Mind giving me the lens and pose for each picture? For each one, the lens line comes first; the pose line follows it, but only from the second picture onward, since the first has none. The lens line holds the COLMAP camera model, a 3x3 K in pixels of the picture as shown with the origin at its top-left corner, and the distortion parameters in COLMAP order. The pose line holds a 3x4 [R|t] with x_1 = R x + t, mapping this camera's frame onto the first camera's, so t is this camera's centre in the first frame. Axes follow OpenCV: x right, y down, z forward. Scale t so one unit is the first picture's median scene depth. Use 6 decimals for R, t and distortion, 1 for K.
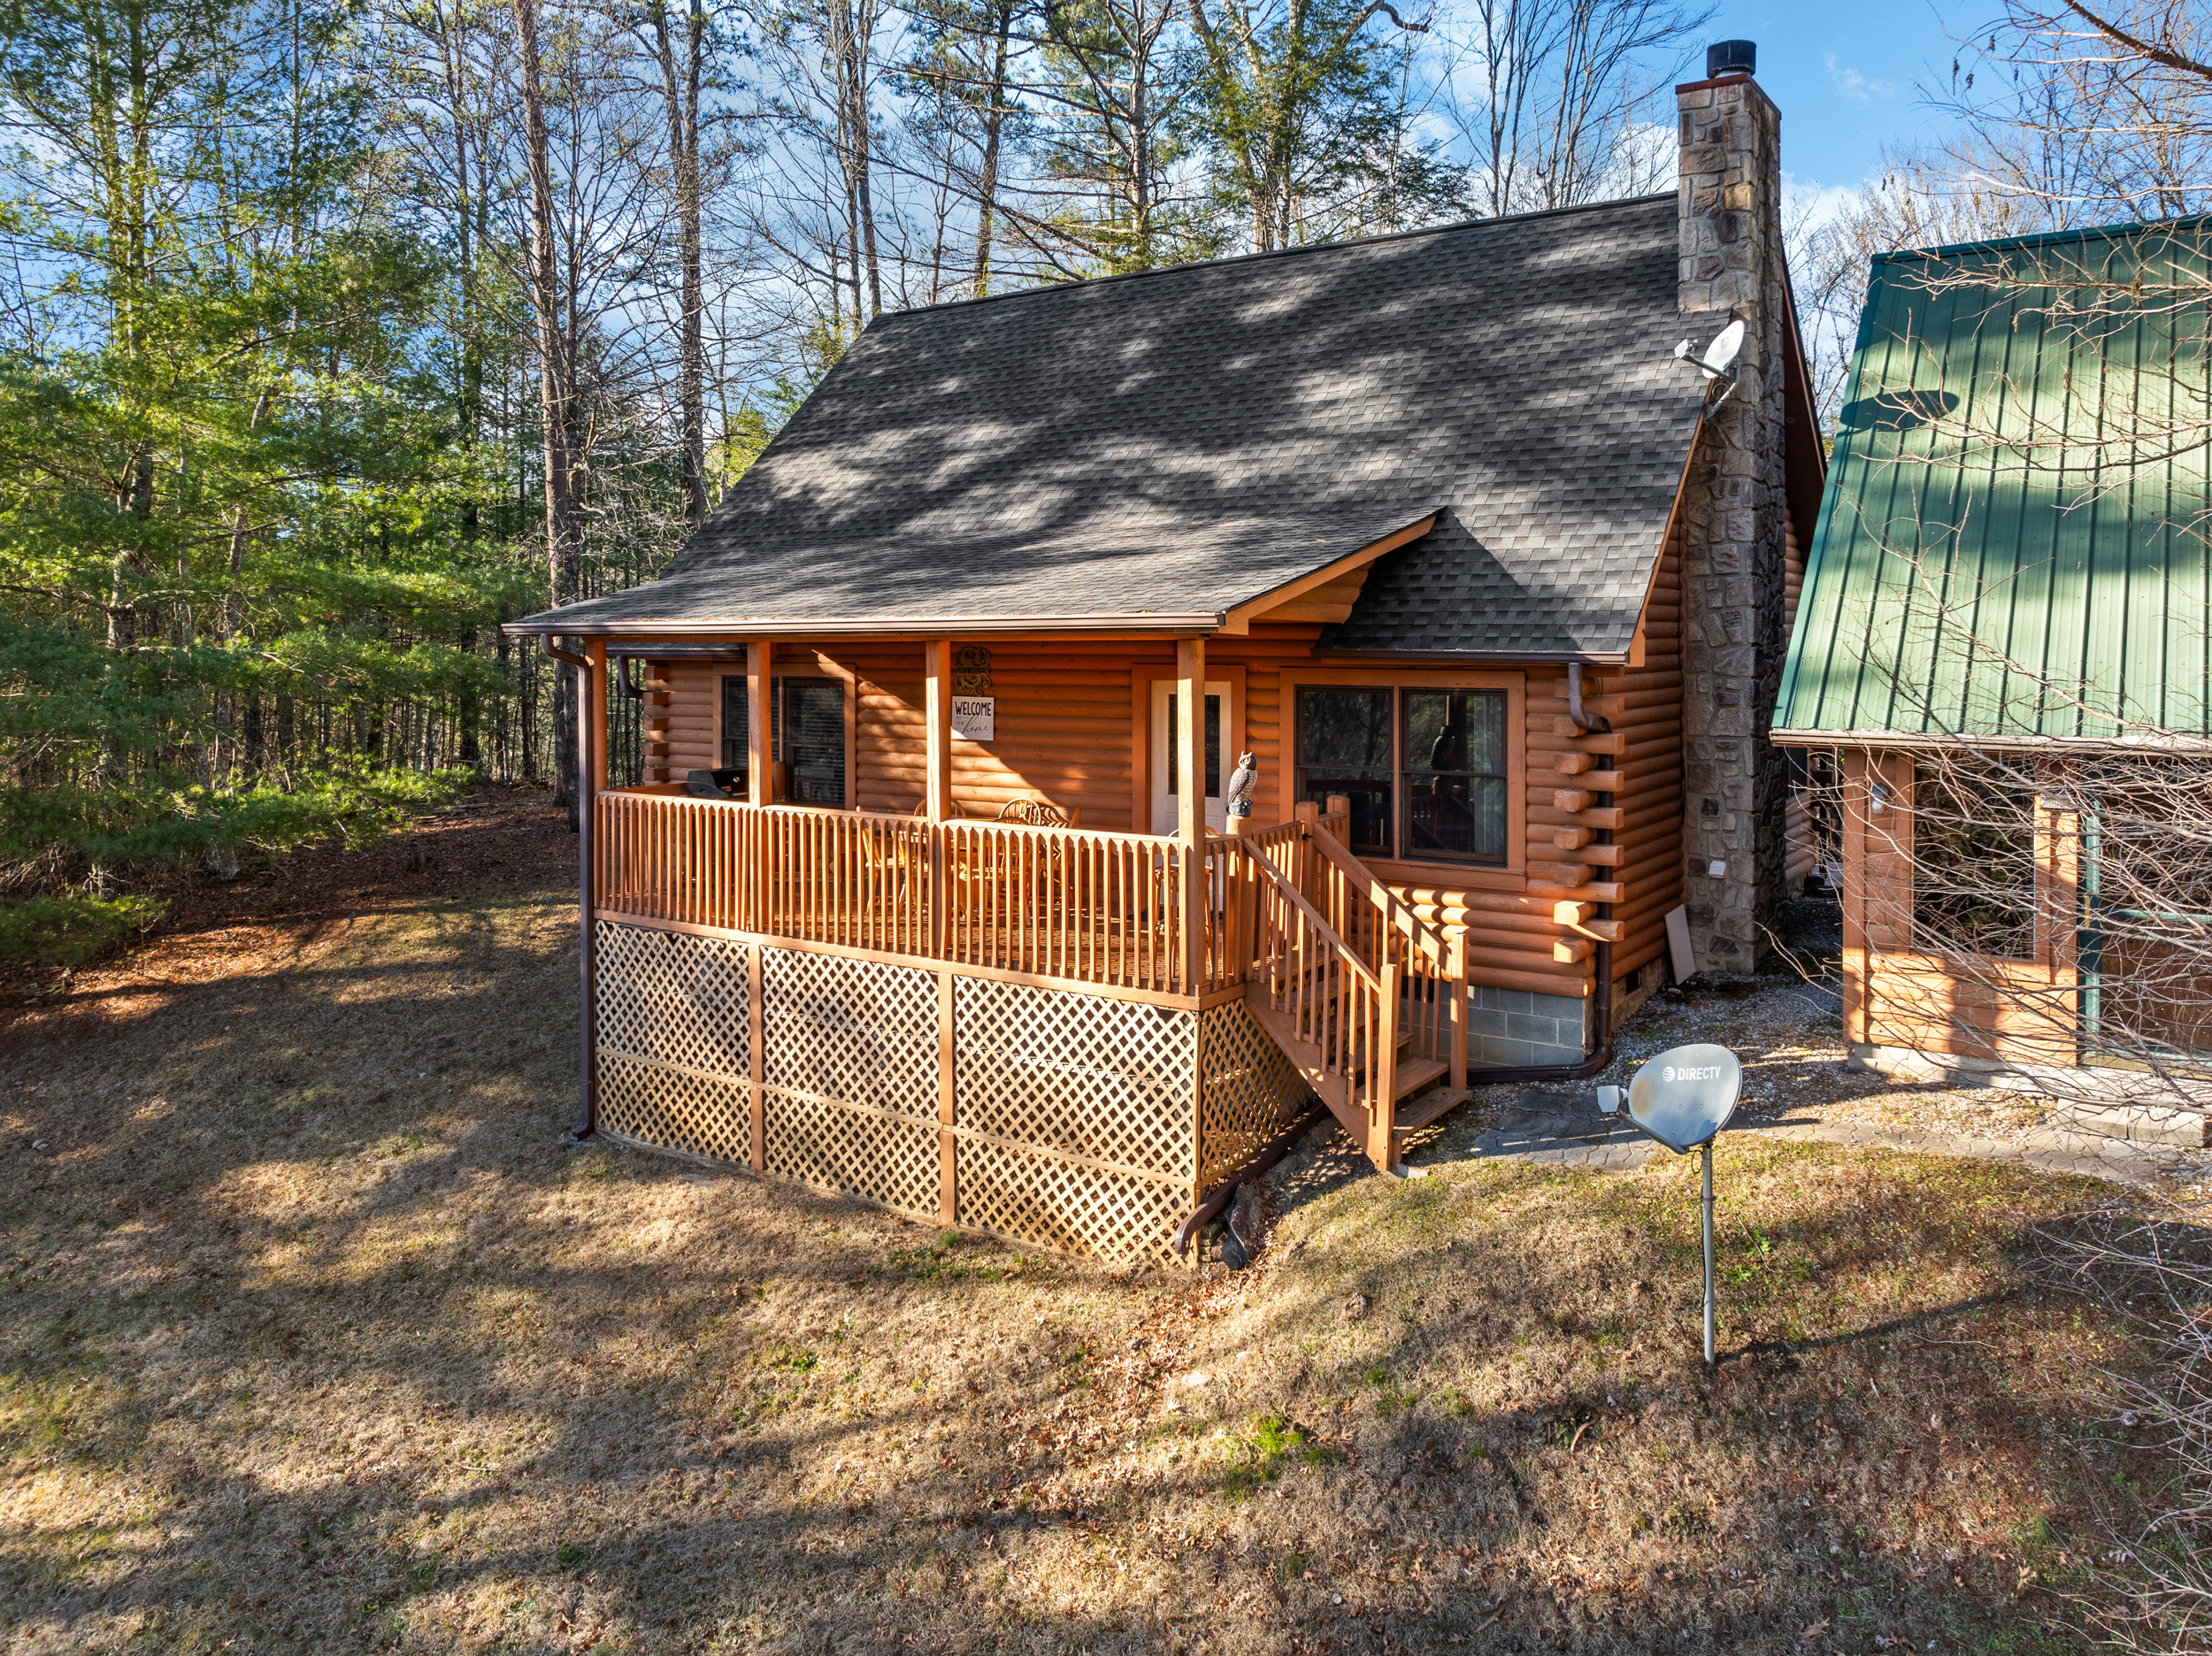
lens RADIAL K [[1594.9, 0, 1106.9], [0, 1594.9, 739.0], [0, 0, 1]] dist [-0.038642, -0.000807]
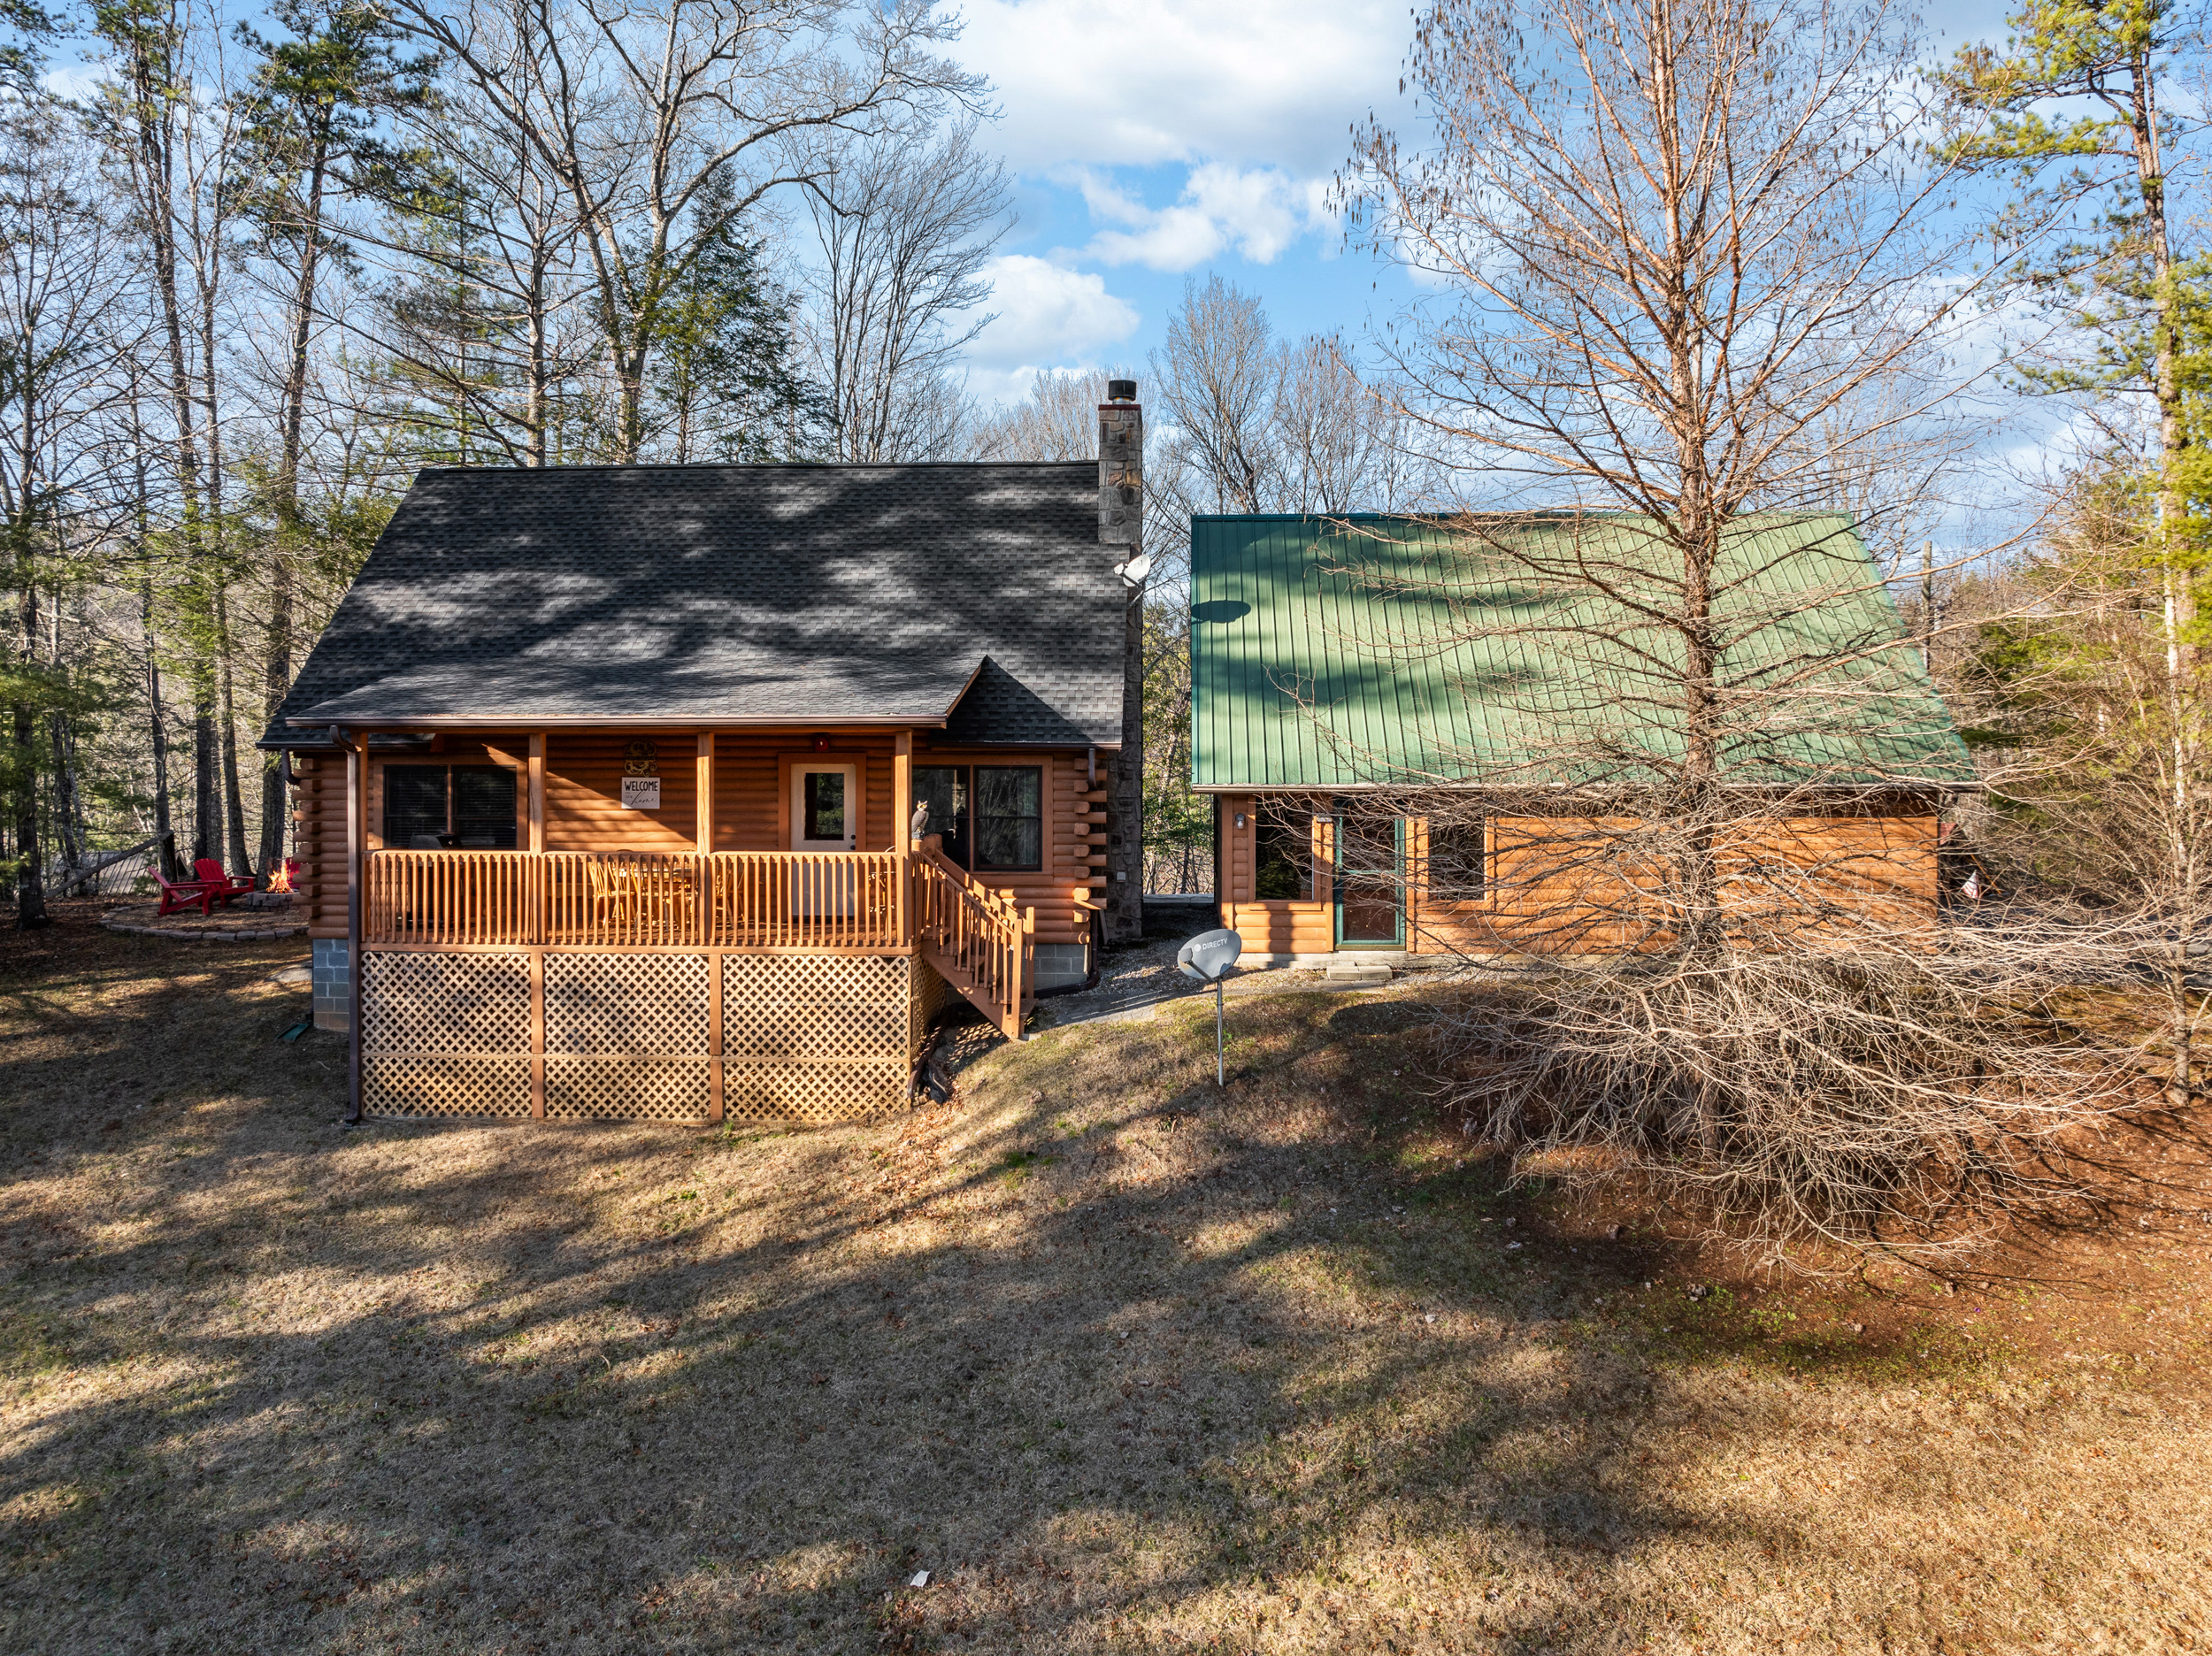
lens RADIAL K [[1542.5, 0, 1106.0], [0, 1542.5, 828.0], [0, 0, 1]] dist [-0.001494, -0.000183]
pose [[0.849033, -0.017335, 0.528056, -0.553705], [0.026935, 0.999582, -0.010493, 0.051751], [-0.527653, 0.023132, 0.849145, -0.441746]]
